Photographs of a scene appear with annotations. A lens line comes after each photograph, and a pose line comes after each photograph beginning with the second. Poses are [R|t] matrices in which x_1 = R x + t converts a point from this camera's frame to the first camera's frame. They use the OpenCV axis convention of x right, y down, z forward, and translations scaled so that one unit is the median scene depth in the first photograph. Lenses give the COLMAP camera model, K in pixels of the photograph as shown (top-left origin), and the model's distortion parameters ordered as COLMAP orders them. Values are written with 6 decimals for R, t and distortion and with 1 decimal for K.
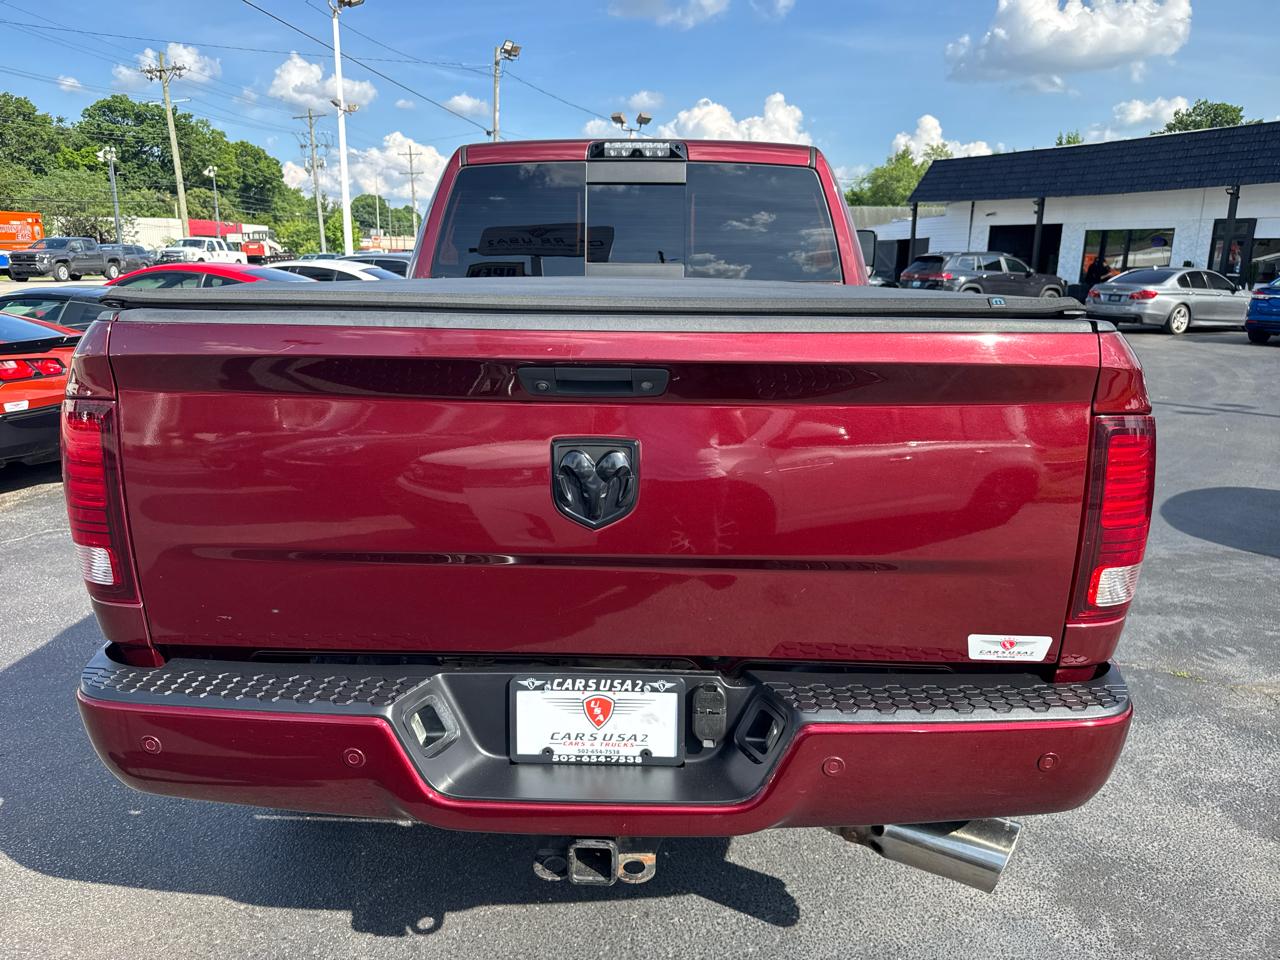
lens RADIAL K [[900.1, 0, 642.7], [0, 900.1, 473.1], [0, 0, 1]] dist [0.029030, -0.039807]
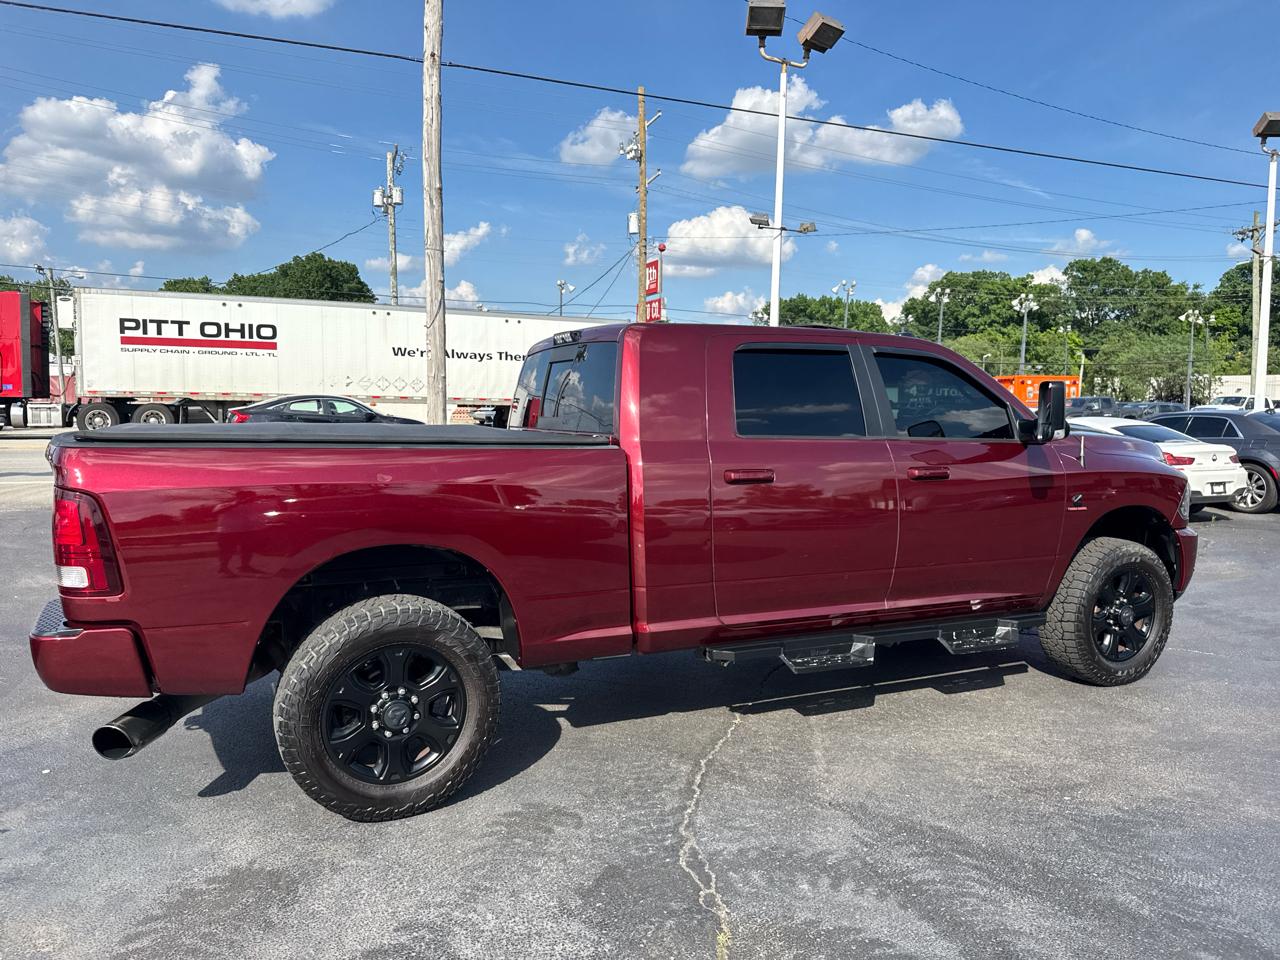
lens RADIAL K [[896.9, 0, 637.3], [0, 896.9, 484.7], [0, 0, 1]] dist [0.041351, -0.055591]
pose [[0.444350, 0.067502, -0.893306, 1.006544], [-0.206458, 0.978032, -0.028792, -0.098341], [0.871738, 0.197224, 0.448525, 0.418768]]
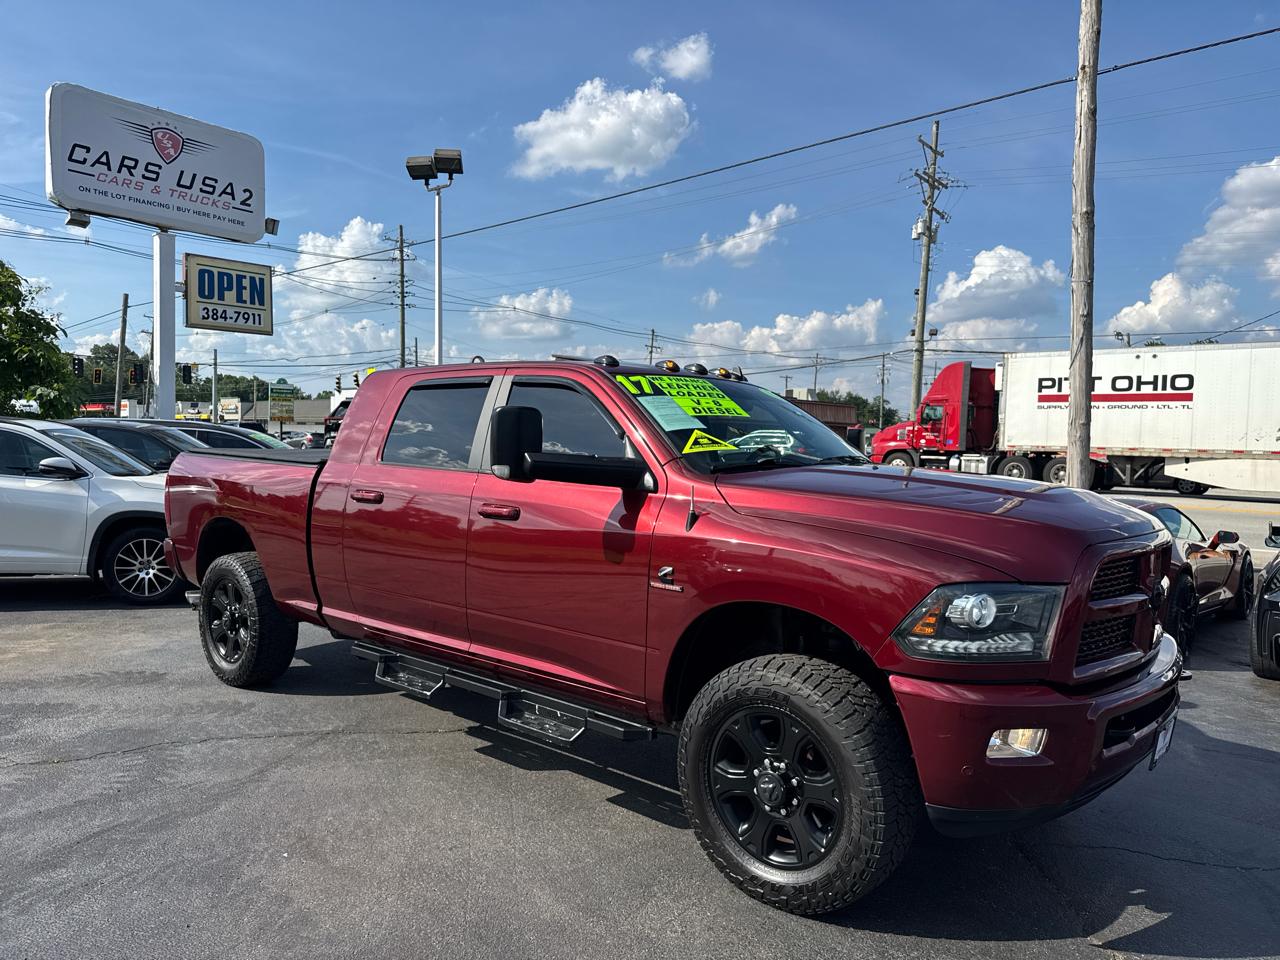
lens RADIAL K [[900.1, 0, 642.7], [0, 900.1, 473.1], [0, 0, 1]] dist [0.029030, -0.039807]
pose [[-0.631316, -0.006254, -0.775500, 0.863021], [-0.210406, 0.963843, 0.163513, -0.435816], [0.746438, 0.266398, -0.609805, 1.847876]]
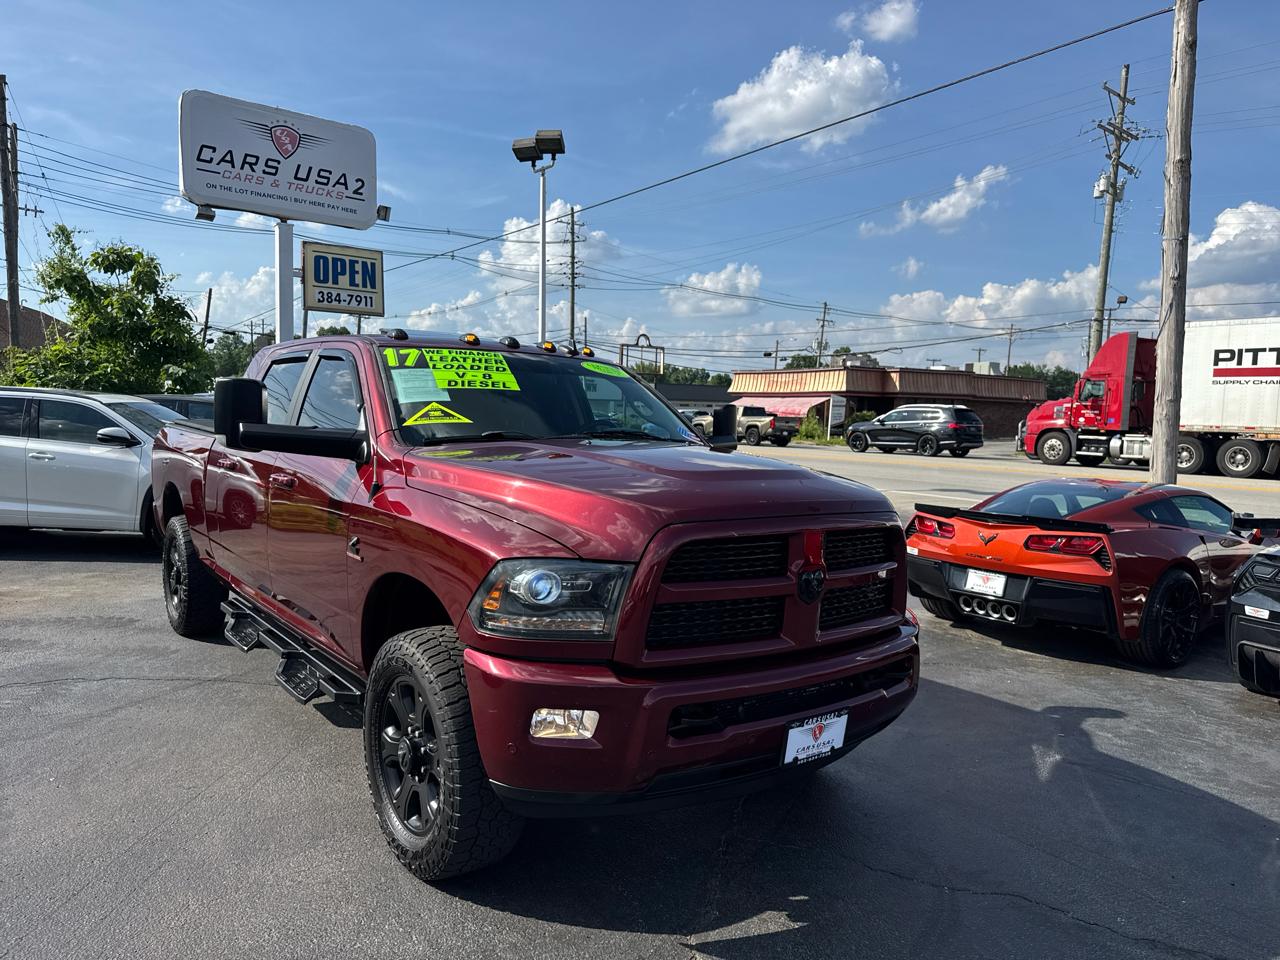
lens RADIAL K [[896.4, 0, 642.7], [0, 896.4, 482.7], [0, 0, 1]] dist [0.036208, -0.045530]
pose [[-0.776774, 0.007066, -0.629740, 0.547949], [-0.185284, 0.953118, 0.239239, -0.517892], [0.601907, 0.302515, -0.739048, 2.140360]]
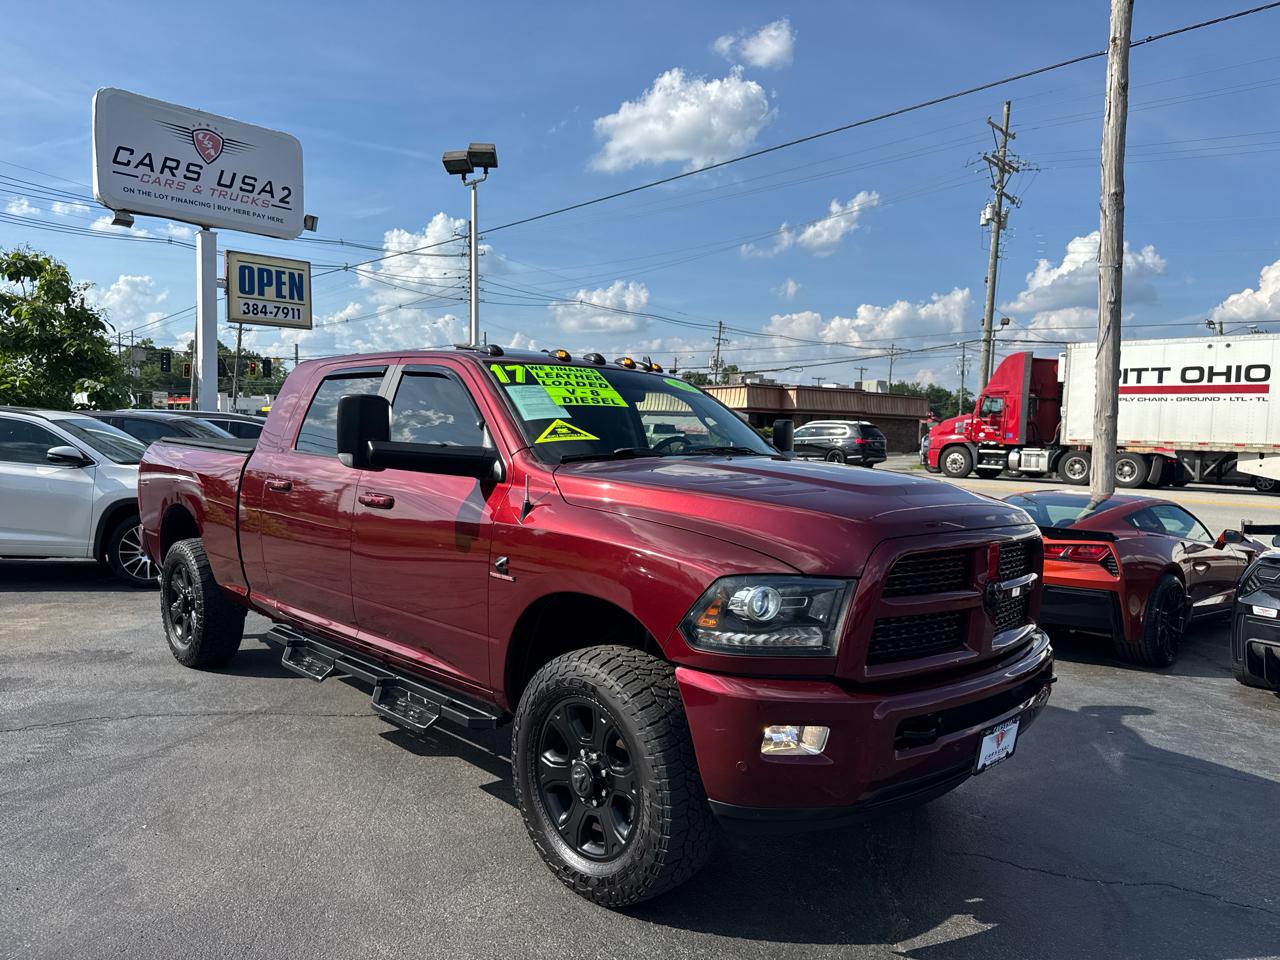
lens RADIAL K [[898.1, 0, 641.2], [0, 898.1, 484.3], [0, 0, 1]] dist [0.038524, -0.051556]
pose [[-0.695173, 0.004067, -0.718831, 0.719868], [-0.201519, 0.958783, 0.200311, -0.474352], [0.690017, 0.284109, -0.665701, 1.993840]]
